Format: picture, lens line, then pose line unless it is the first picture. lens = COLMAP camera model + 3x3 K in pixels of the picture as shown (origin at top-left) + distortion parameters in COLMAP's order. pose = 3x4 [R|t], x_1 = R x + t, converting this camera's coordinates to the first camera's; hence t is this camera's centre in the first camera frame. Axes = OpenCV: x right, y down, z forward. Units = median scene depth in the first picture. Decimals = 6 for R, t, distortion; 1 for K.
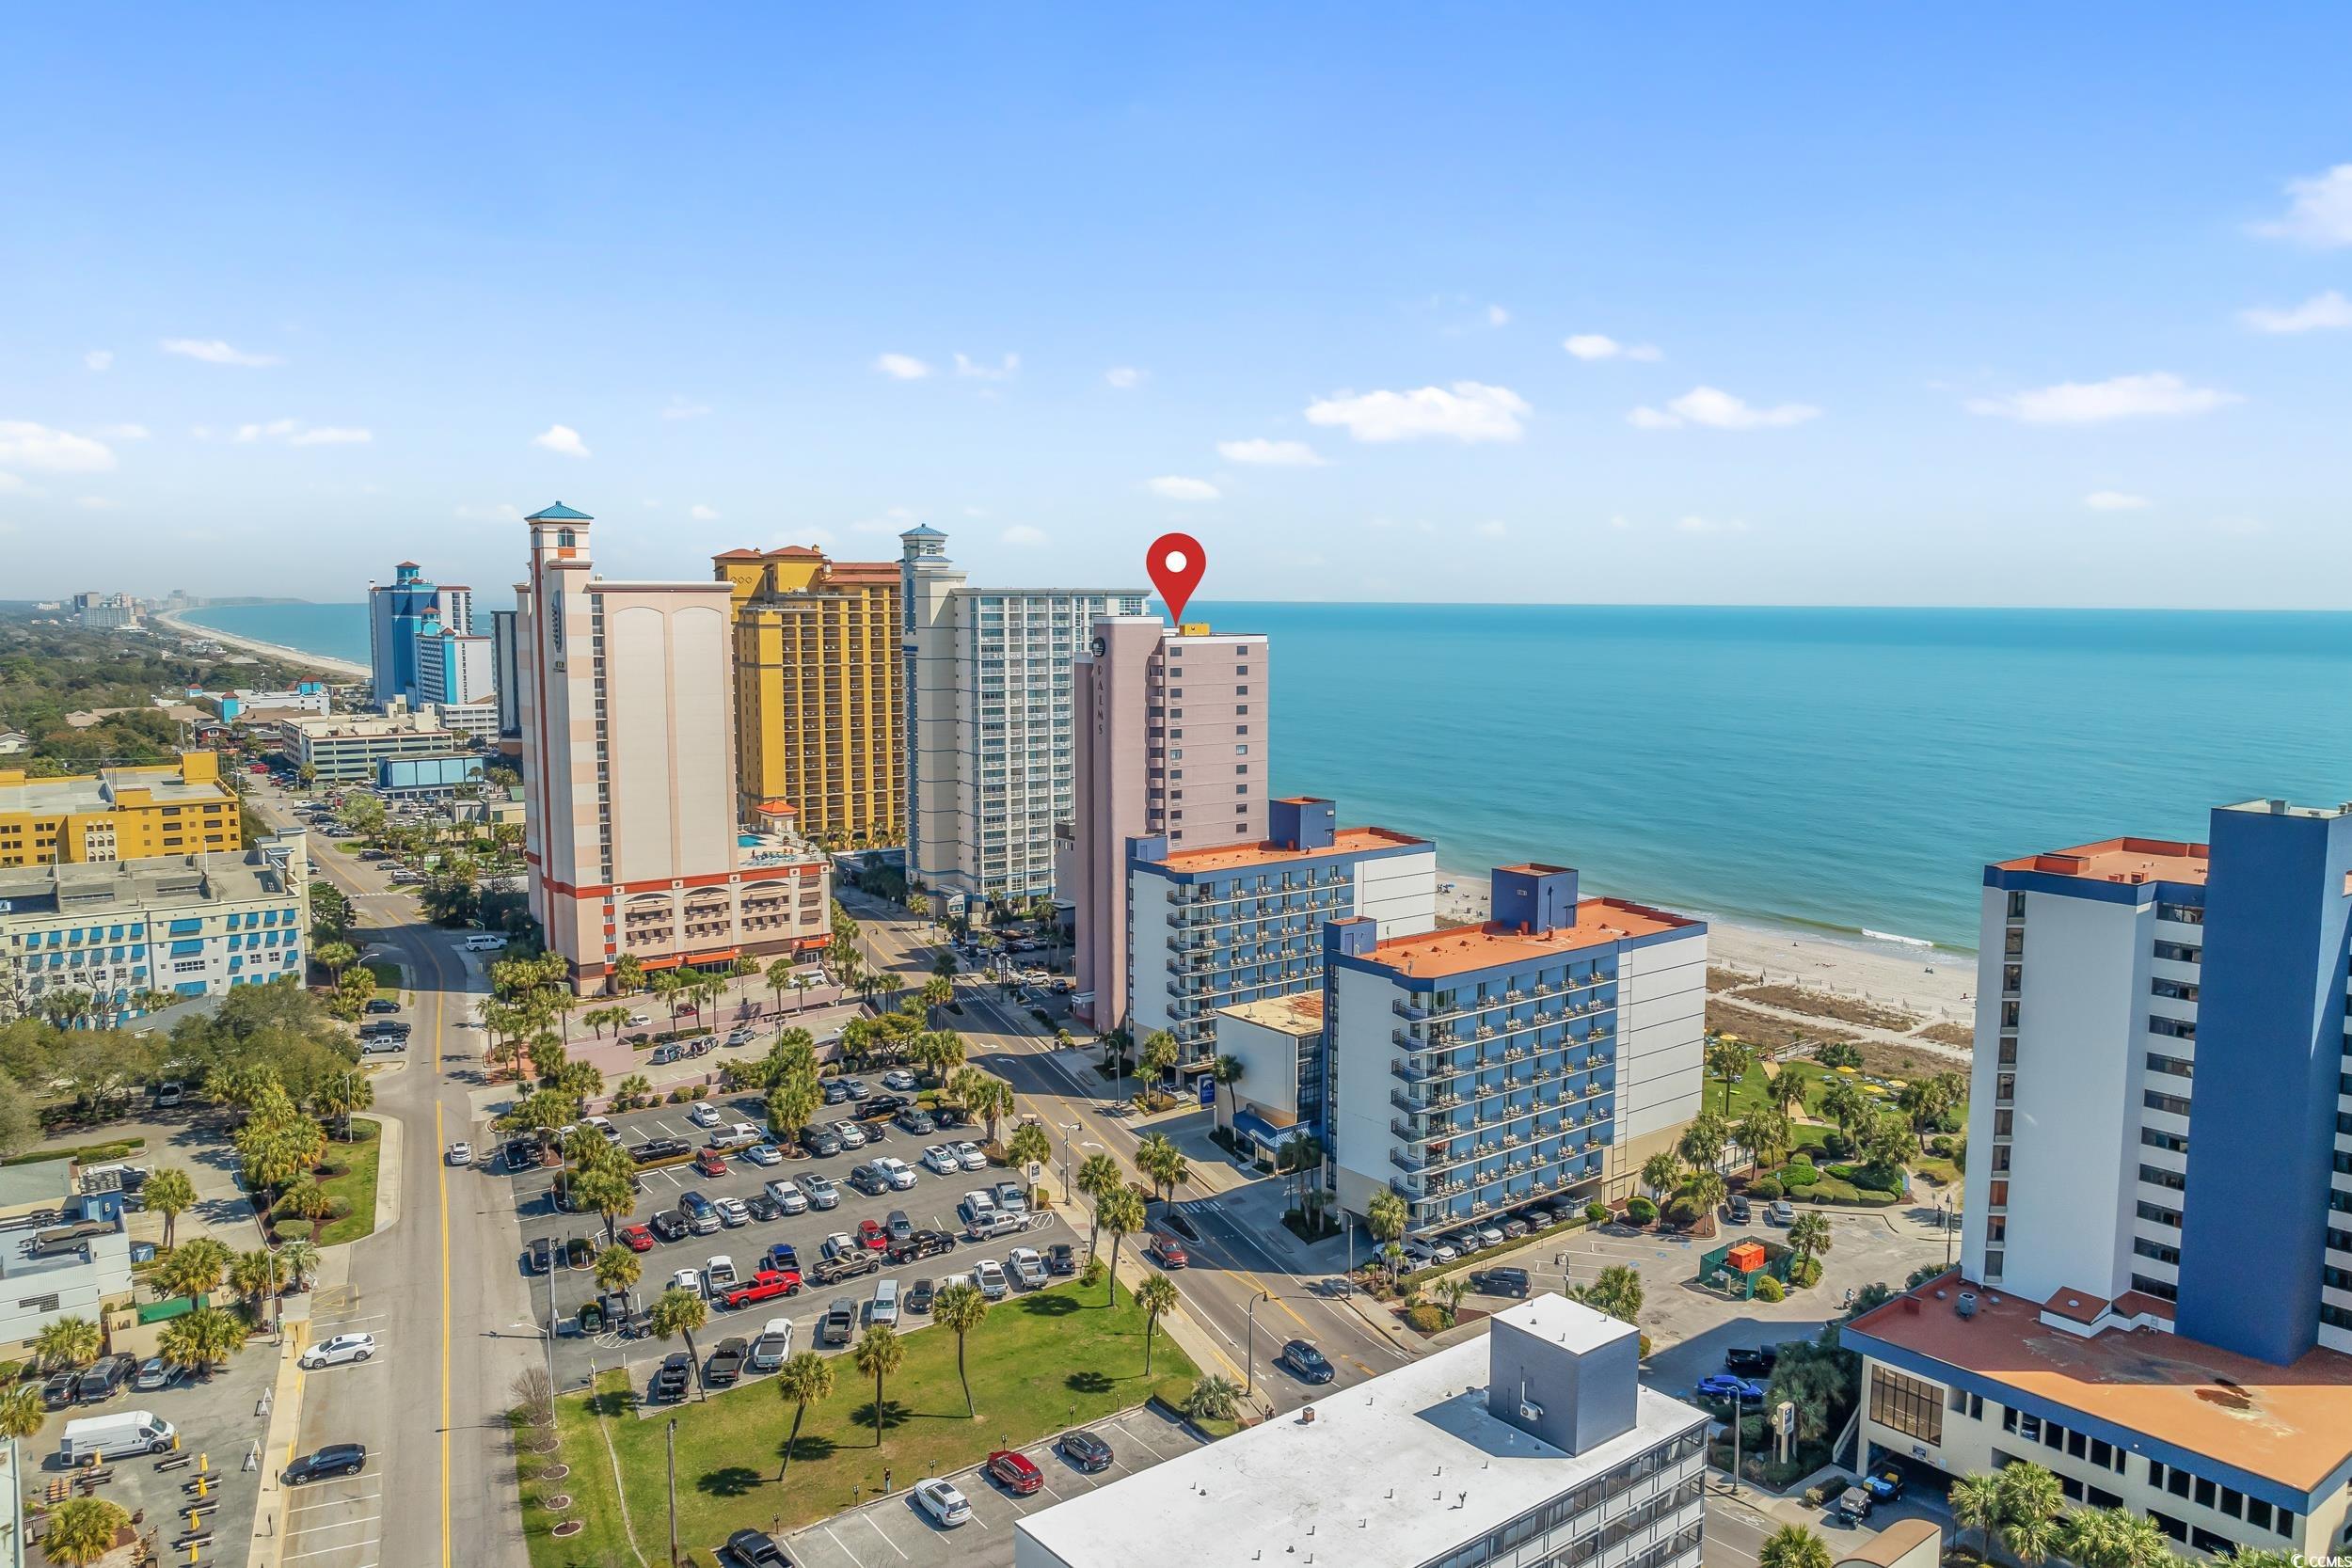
lens RADIAL K [[1711.2, 0, 1208.7], [0, 1711.2, 794.5], [0, 0, 1]] dist [-0.087034, 0.060472]
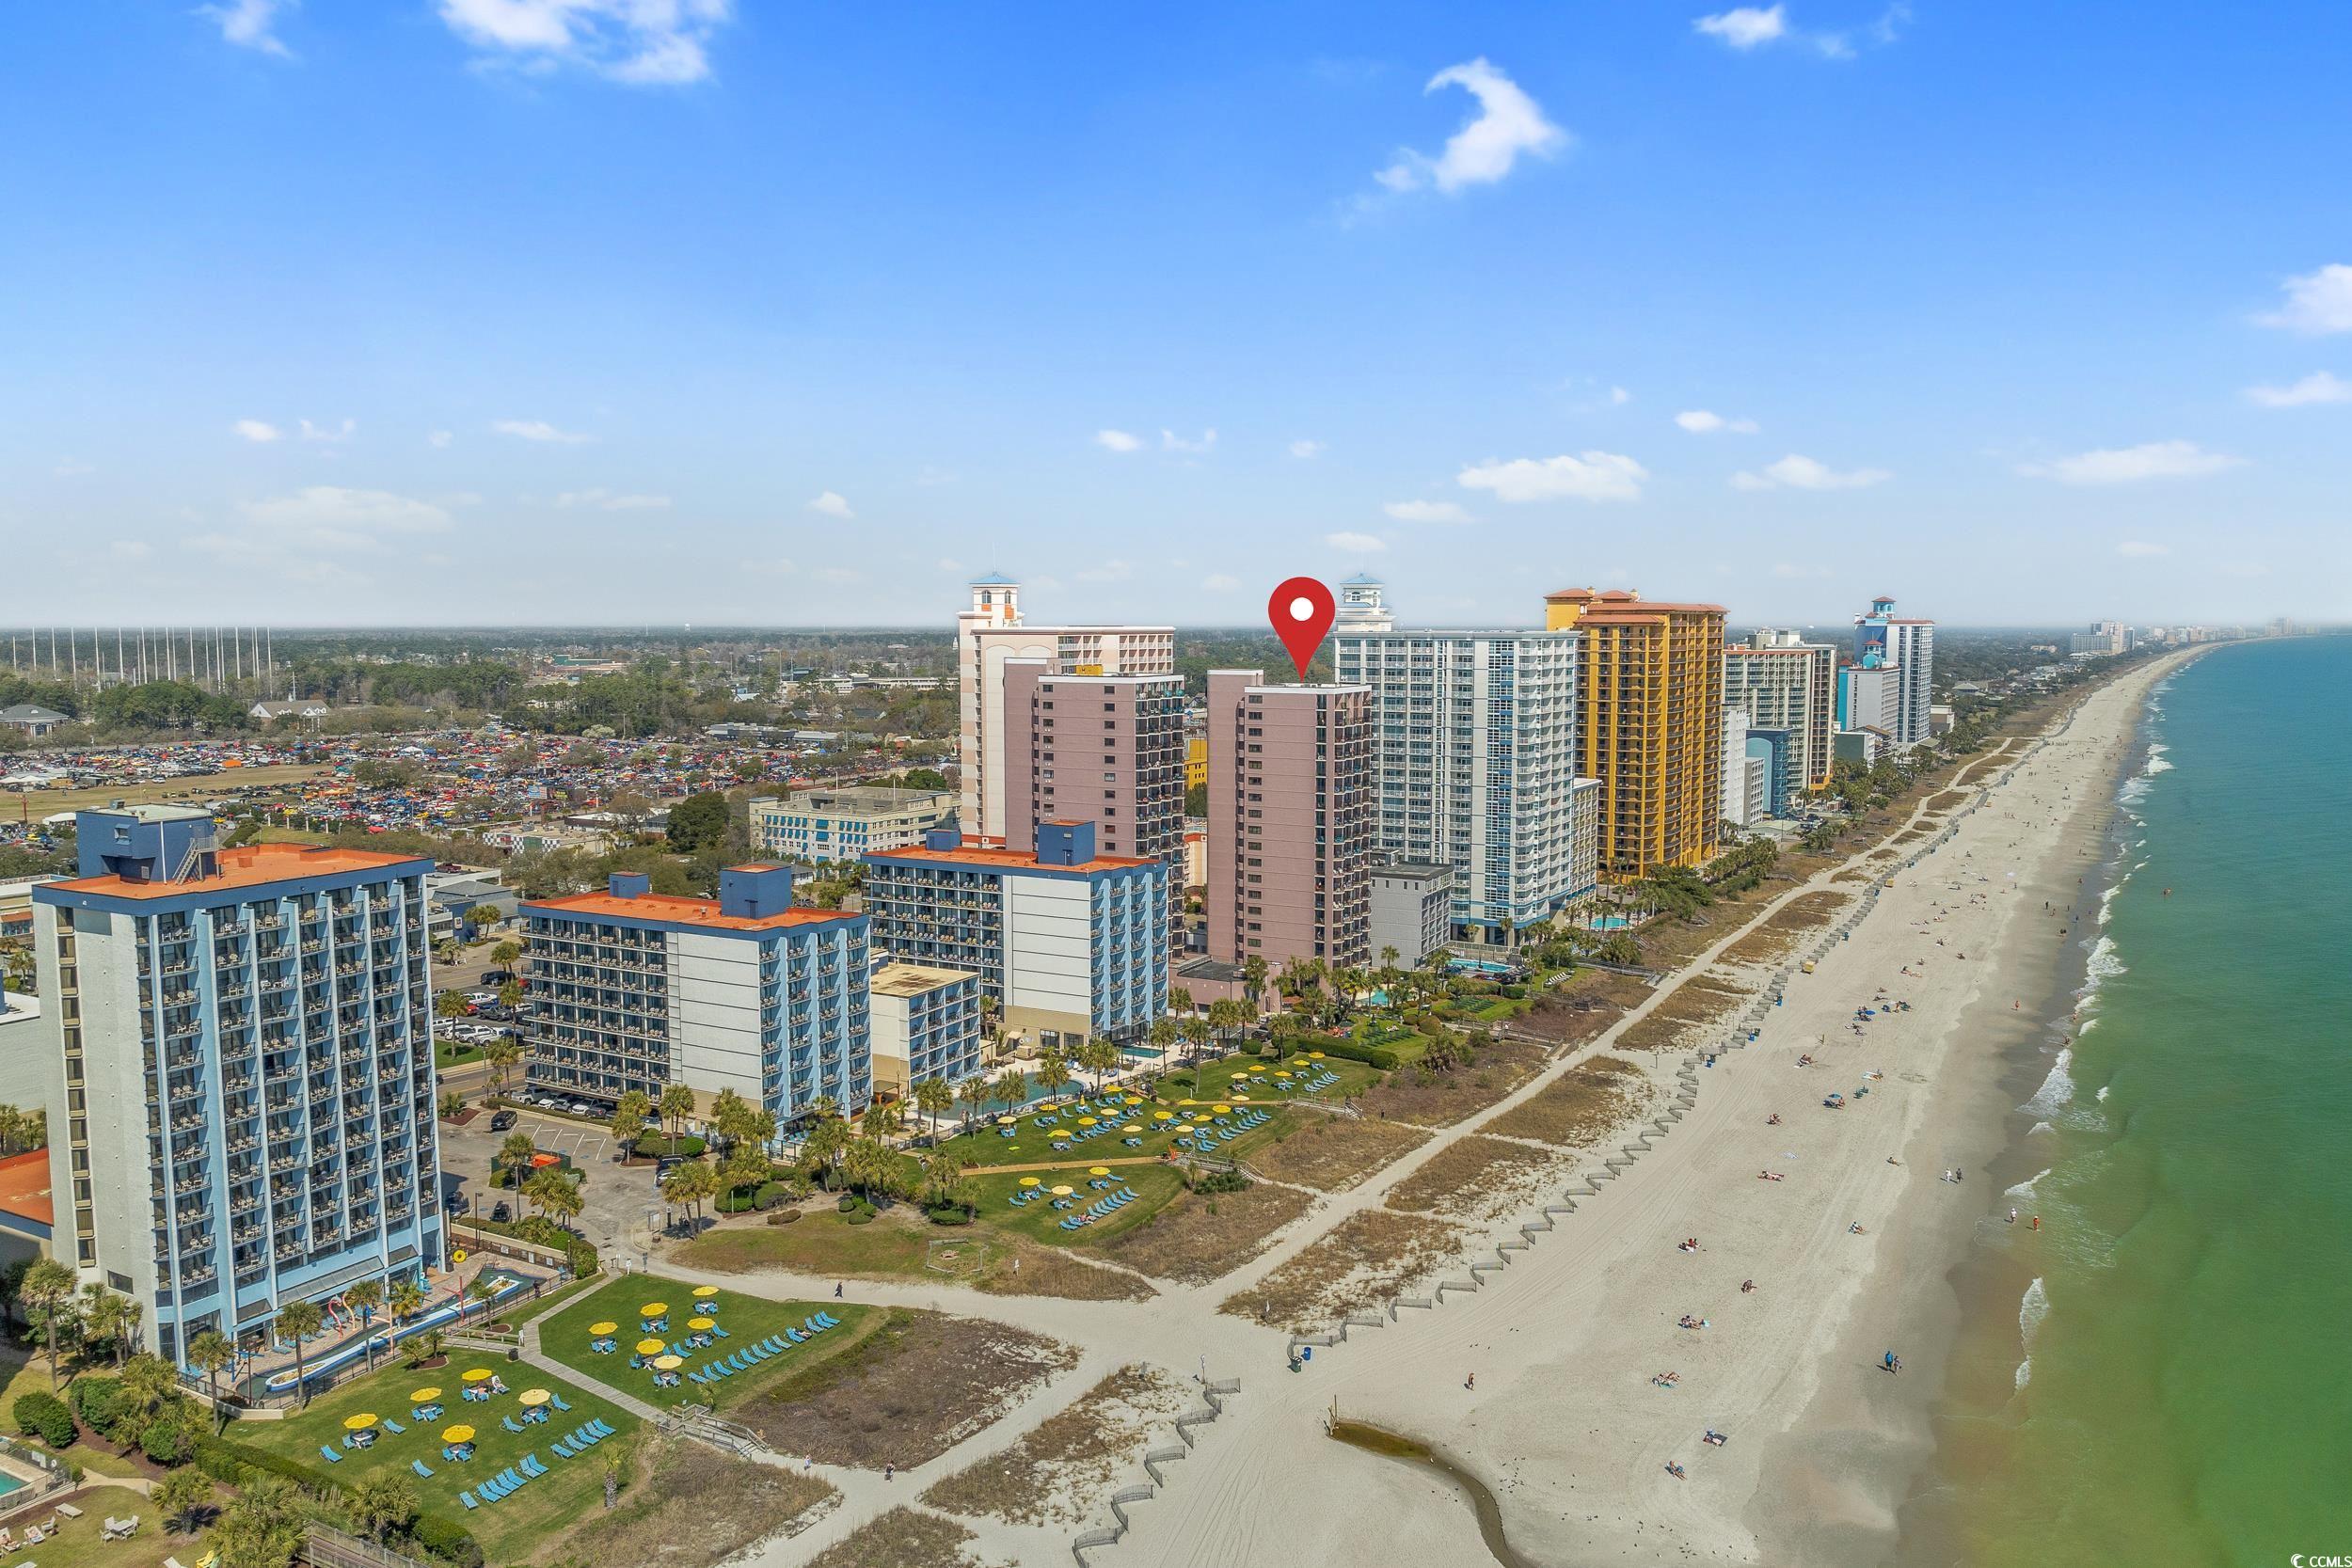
lens RADIAL K [[1711.2, 0, 1208.7], [0, 1711.2, 794.5], [0, 0, 1]] dist [-0.087034, 0.060472]
pose [[0.403252, 0.090812, -0.910572, 1.039840], [-0.104794, 0.993100, 0.052634, -0.078004], [0.909069, 0.074198, 0.409986, 0.567281]]
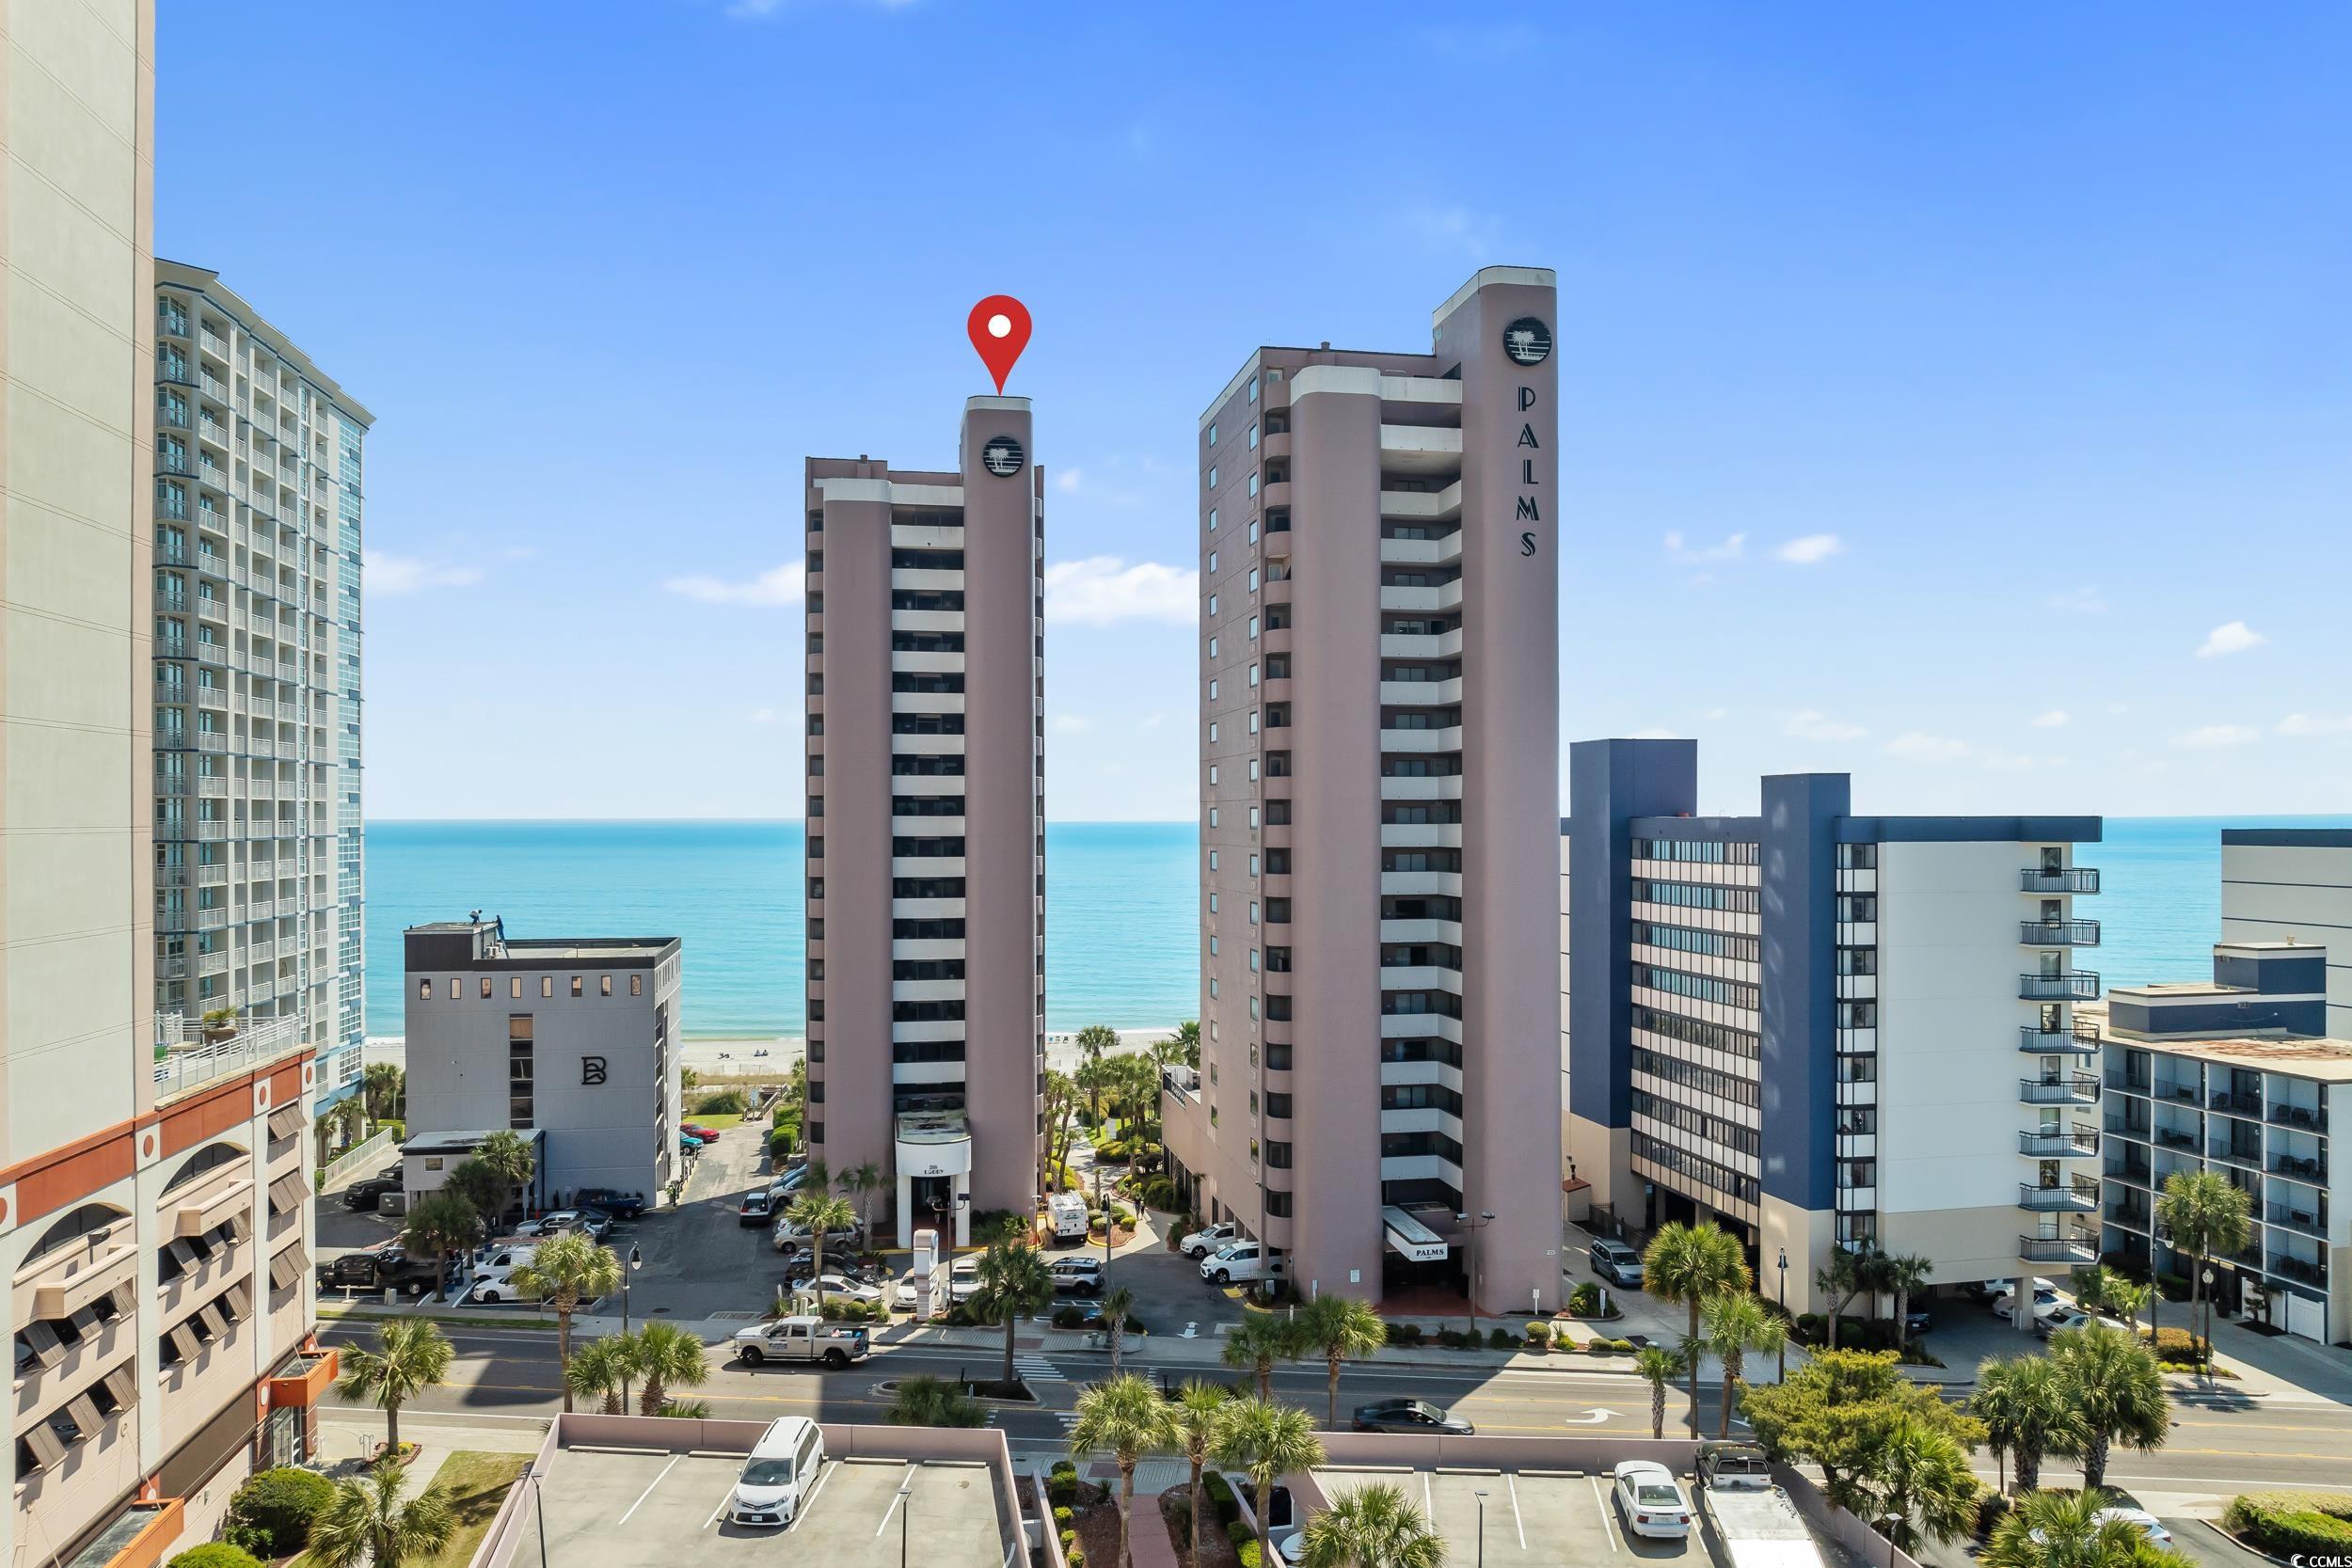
lens RADIAL K [[1711.2, 0, 1208.7], [0, 1711.2, 794.5], [0, 0, 1]] dist [-0.087034, 0.060472]
pose [[0.452230, 0.008507, 0.891861, -0.415945], [0.108364, 0.992022, -0.064410, 0.035285], [-0.885294, 0.125774, 0.447701, 0.815646]]
